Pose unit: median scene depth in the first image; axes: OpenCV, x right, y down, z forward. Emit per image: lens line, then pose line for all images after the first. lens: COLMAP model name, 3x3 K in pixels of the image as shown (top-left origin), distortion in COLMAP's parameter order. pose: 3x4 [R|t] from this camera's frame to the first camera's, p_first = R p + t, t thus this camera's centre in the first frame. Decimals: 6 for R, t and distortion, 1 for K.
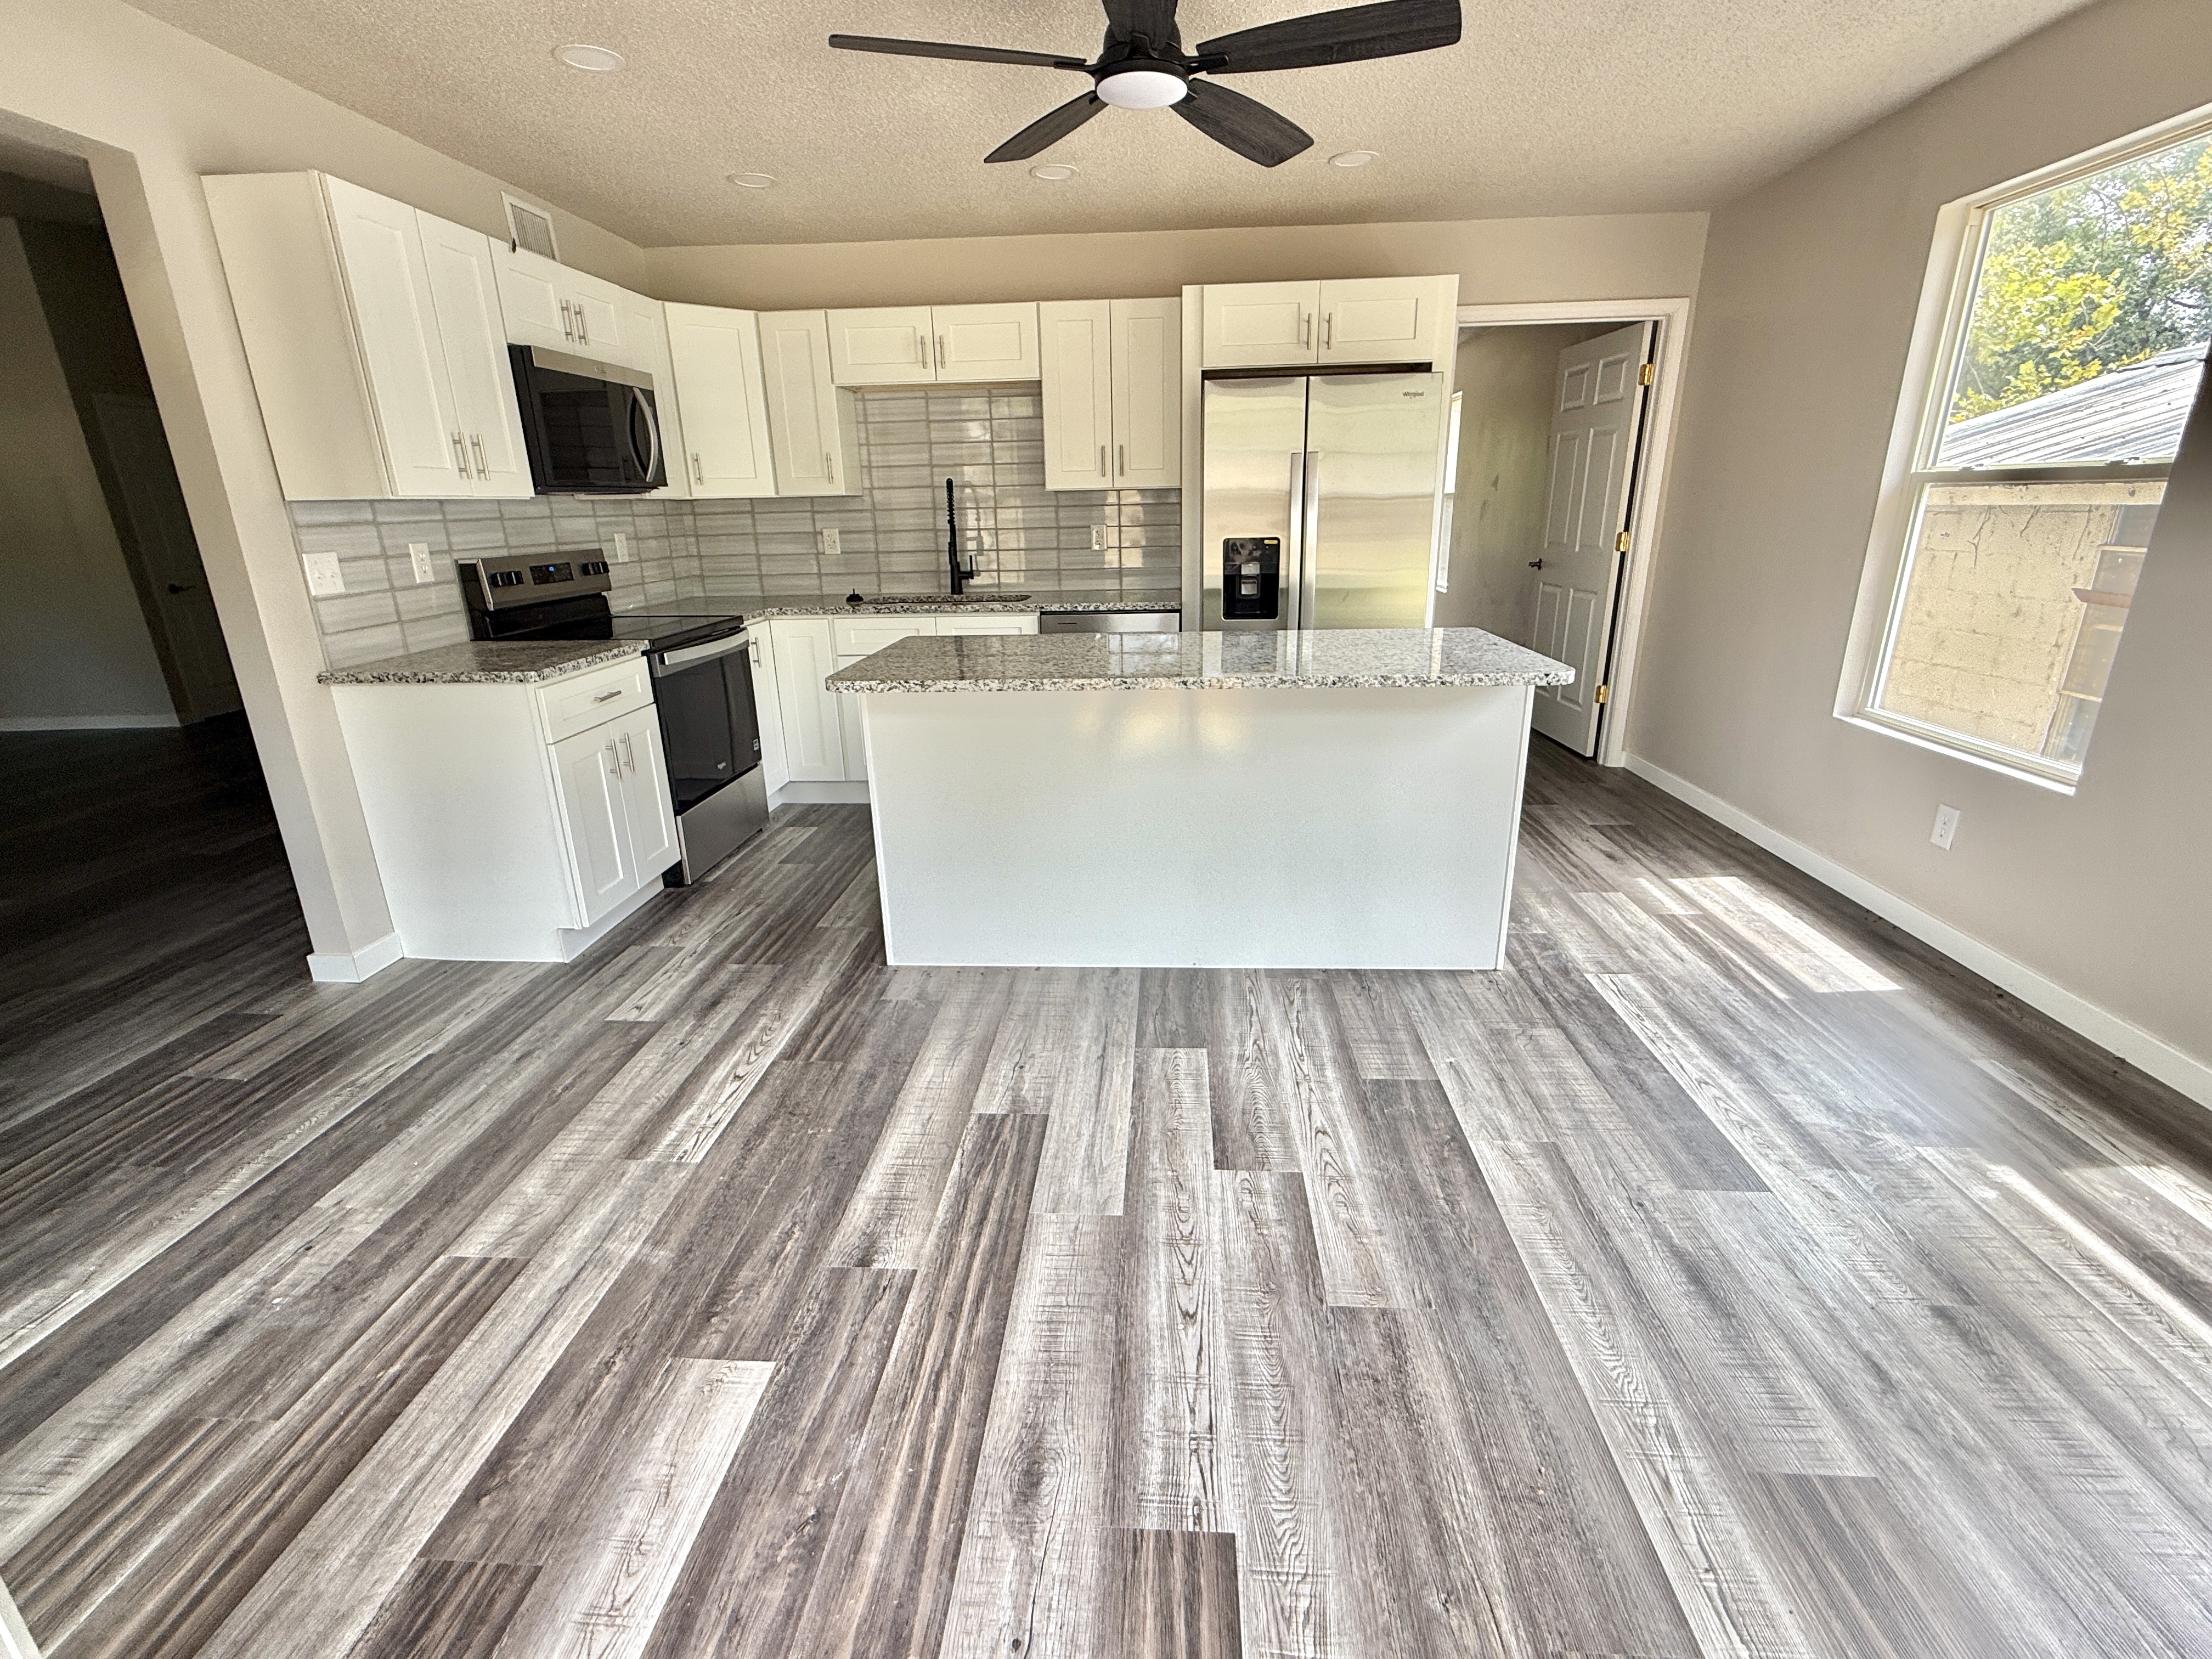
lens RADIAL K [[993.8, 0, 1104.4], [0, 993.8, 828.5], [0, 0, 1]] dist [-0.000333, -0.000090]
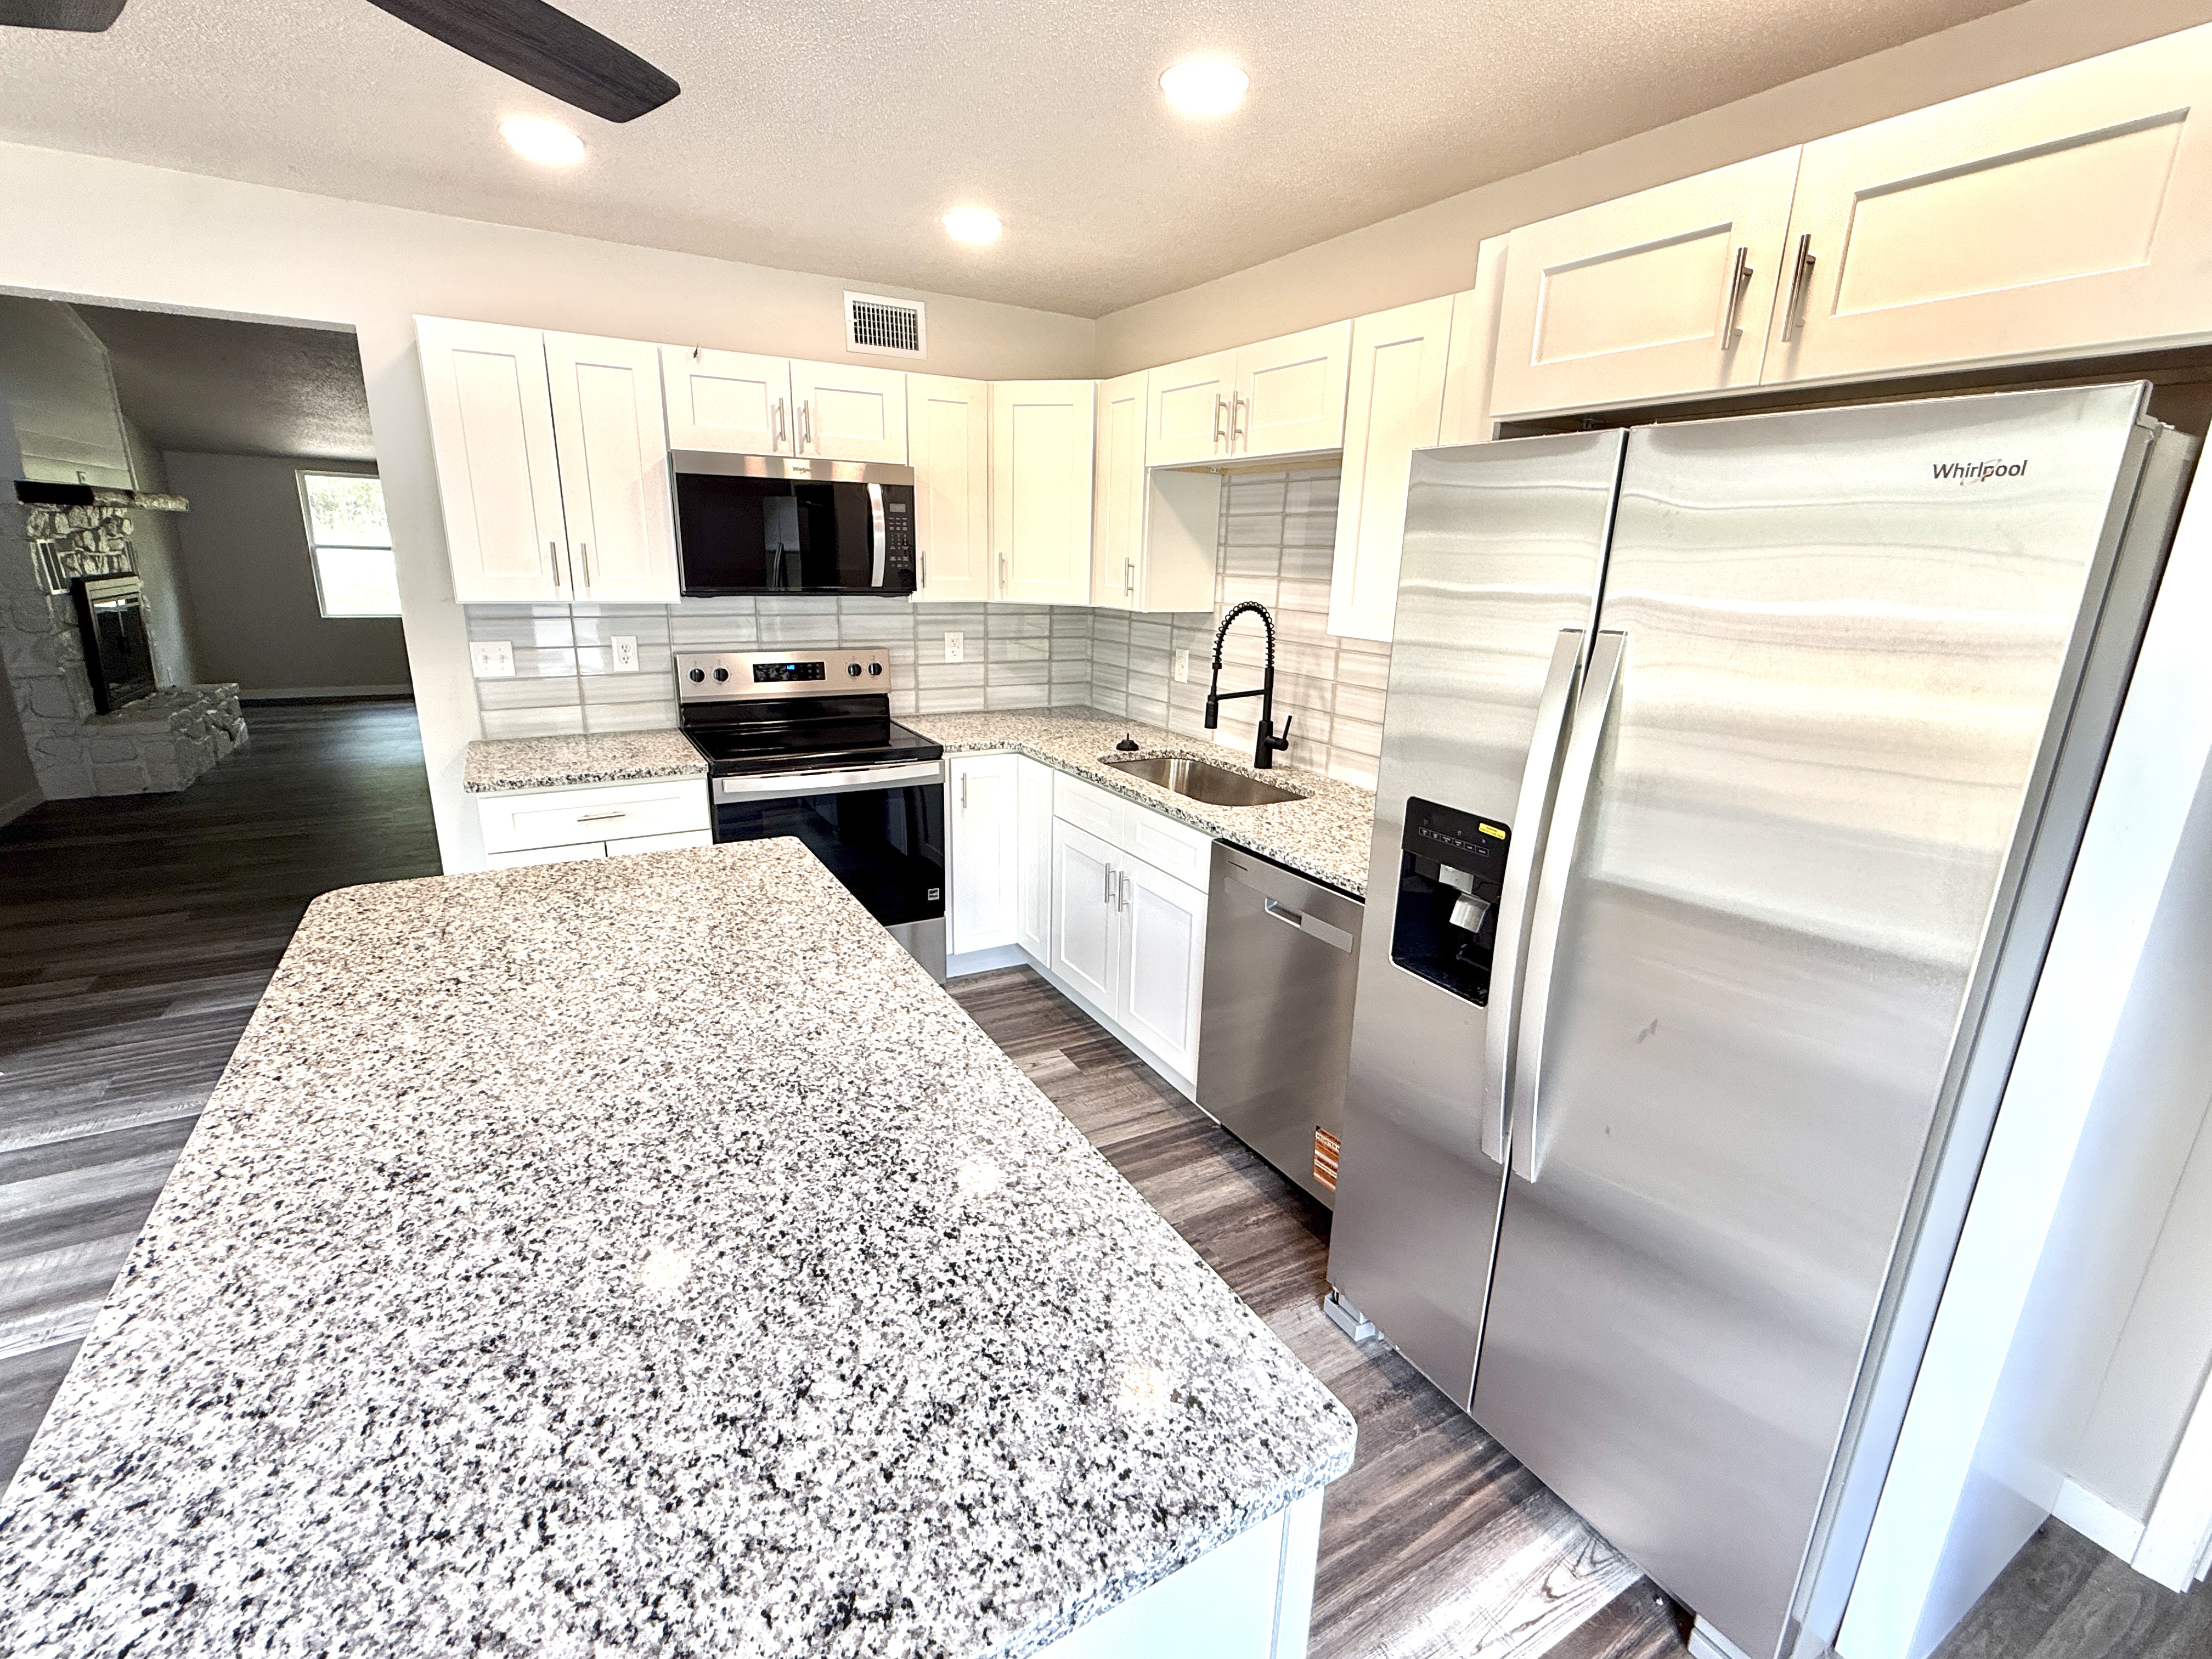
lens RADIAL K [[993.8, 0, 1104.0], [0, 993.8, 826.9], [0, 0, 1]] dist [-0.000333, -0.000090]
pose [[0.556324, 0.260222, -0.789169, 0.538447], [-0.298126, 0.948980, 0.102754, -0.382222], [0.775644, 0.178107, 0.605519, 0.846162]]
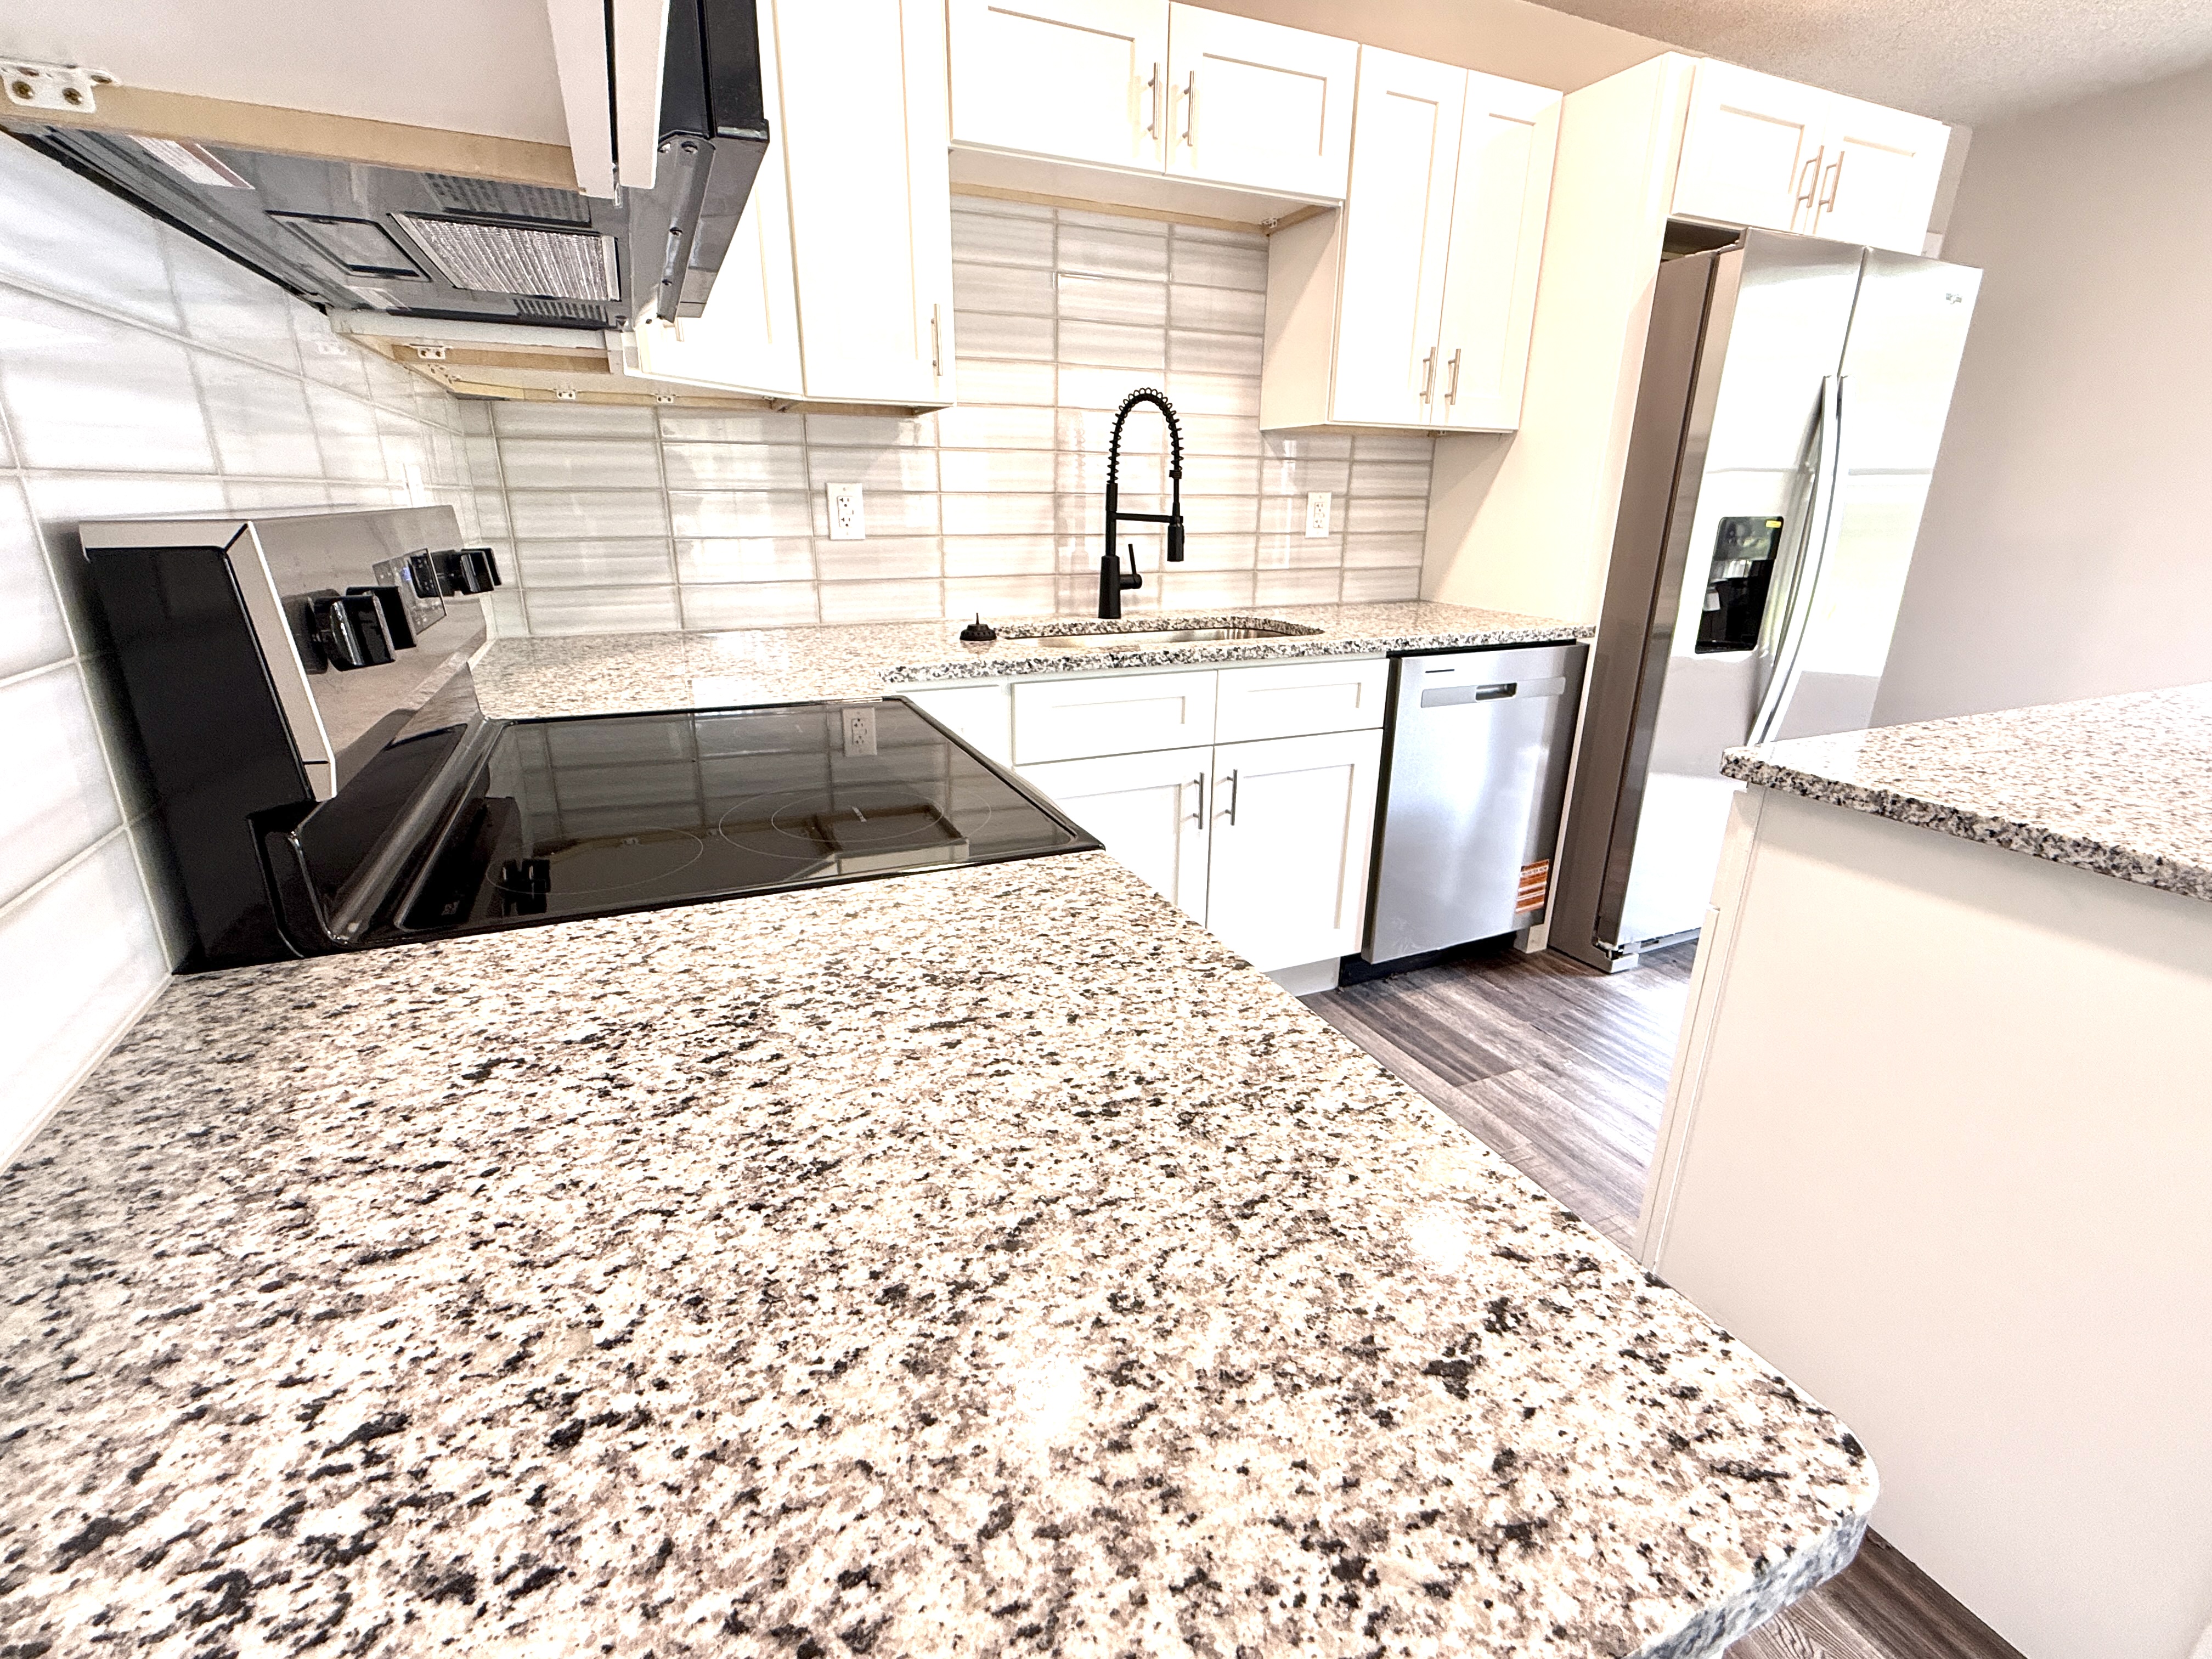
lens RADIAL K [[993.8, 0, 1106.0], [0, 993.8, 825.6], [0, 0, 1]] dist [-0.000333, -0.000090]
pose [[0.882321, -0.119784, 0.455149, -0.654228], [0.120329, 0.992342, 0.027899, -0.231549], [-0.455006, 0.030151, 0.889978, 0.878170]]
